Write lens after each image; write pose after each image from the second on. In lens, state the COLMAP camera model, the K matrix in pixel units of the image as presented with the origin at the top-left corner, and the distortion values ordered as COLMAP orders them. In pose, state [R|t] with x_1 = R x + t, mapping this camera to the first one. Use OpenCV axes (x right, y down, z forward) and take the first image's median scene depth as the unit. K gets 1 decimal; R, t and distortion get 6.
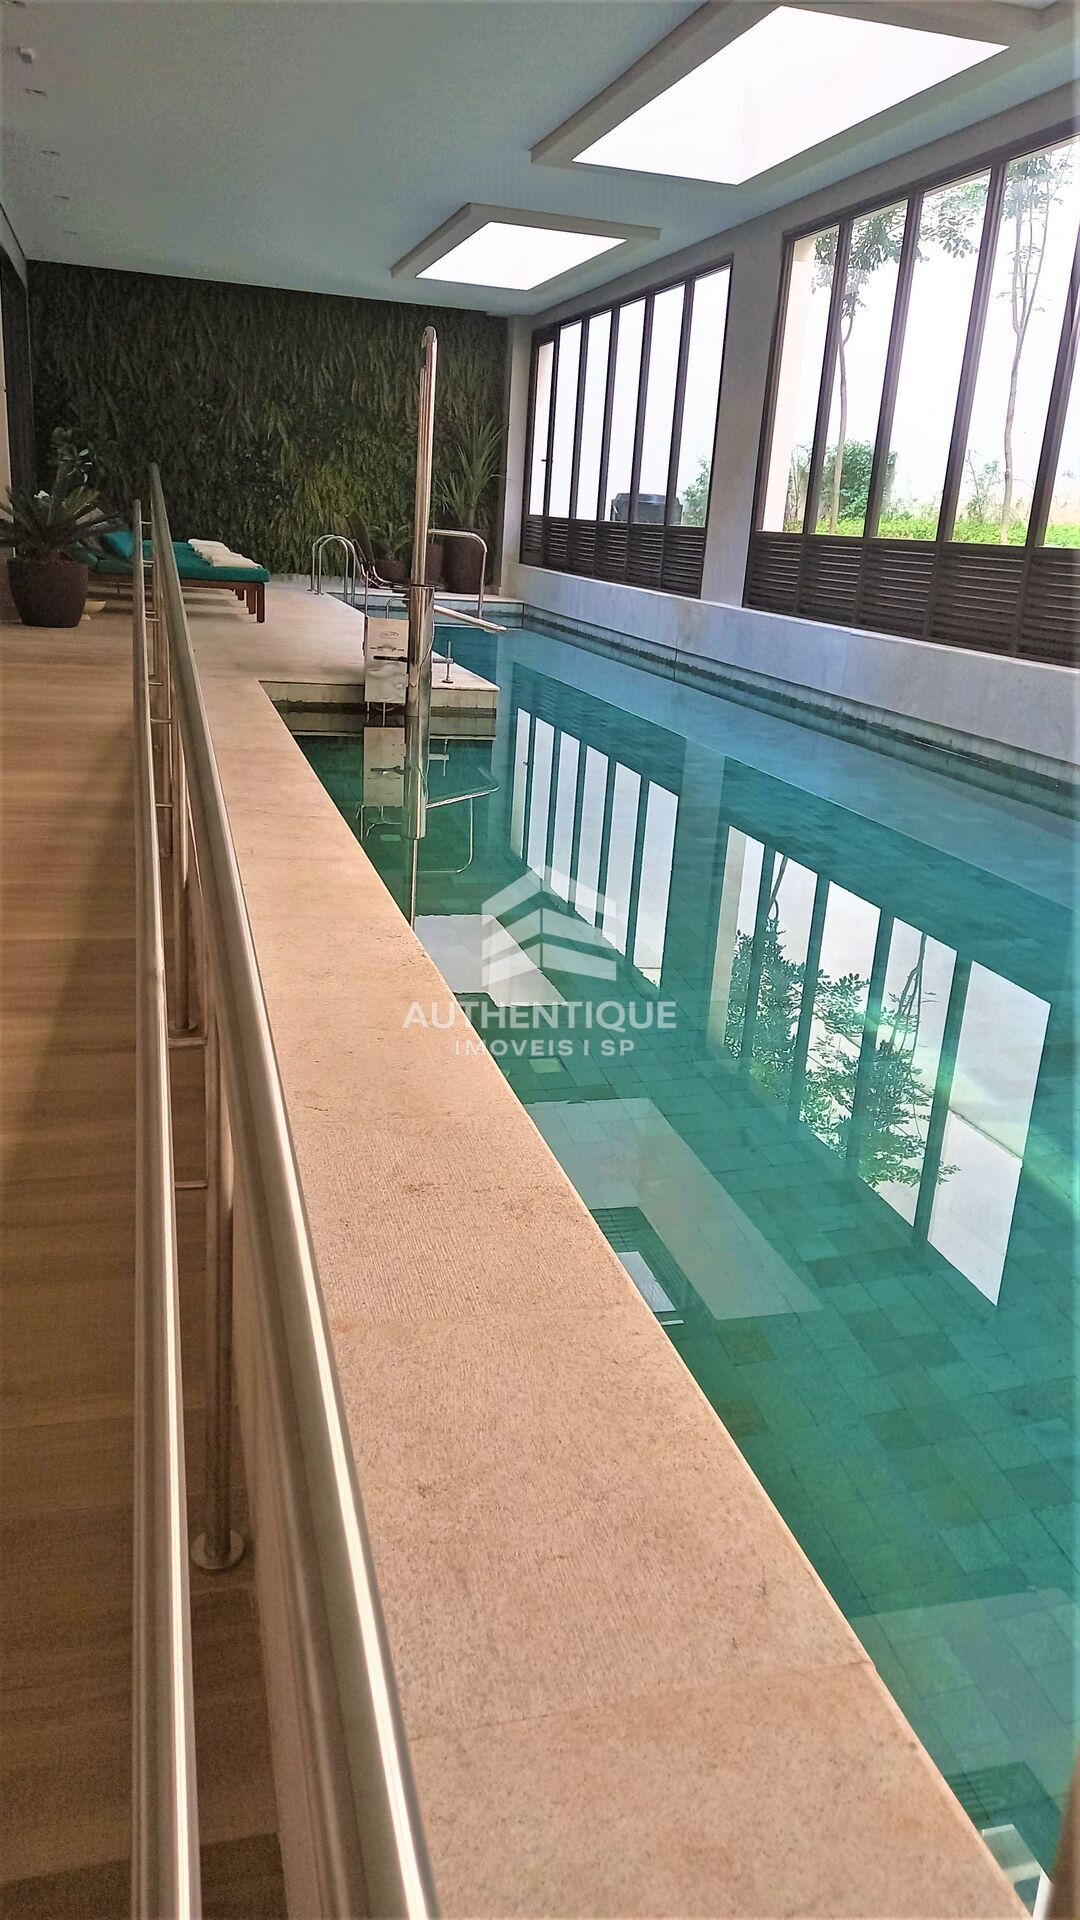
lens RADIAL K [[1386.5, 0, 539.6], [0, 1386.5, 952.3], [0, 0, 1]] dist [0.090810, -0.096188]
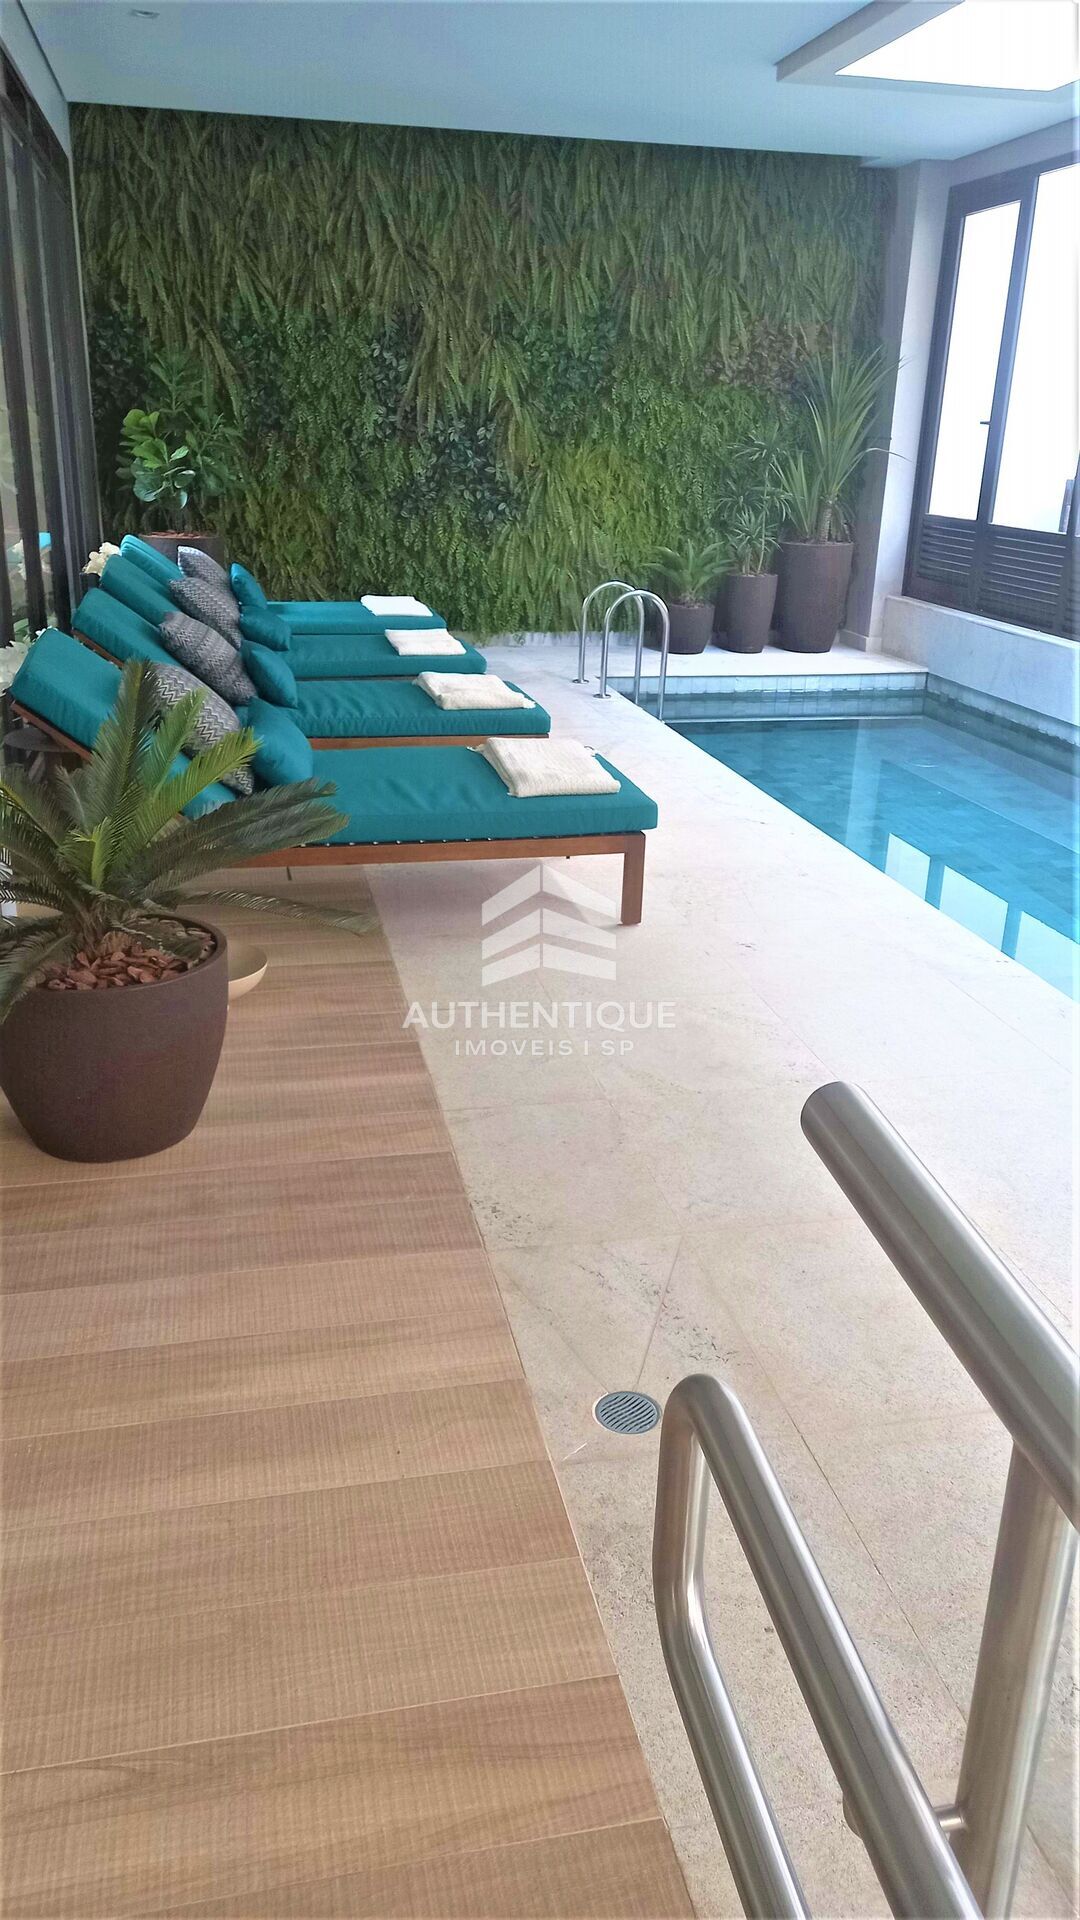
lens RADIAL K [[1386.5, 0, 539.6], [0, 1386.5, 952.3], [0, 0, 1]] dist [0.090810, -0.096188]
pose [[0.997155, -0.013440, -0.074174, -0.132944], [0.017320, 0.998501, 0.051920, -0.171781], [0.073365, -0.053056, 0.995893, 0.415333]]
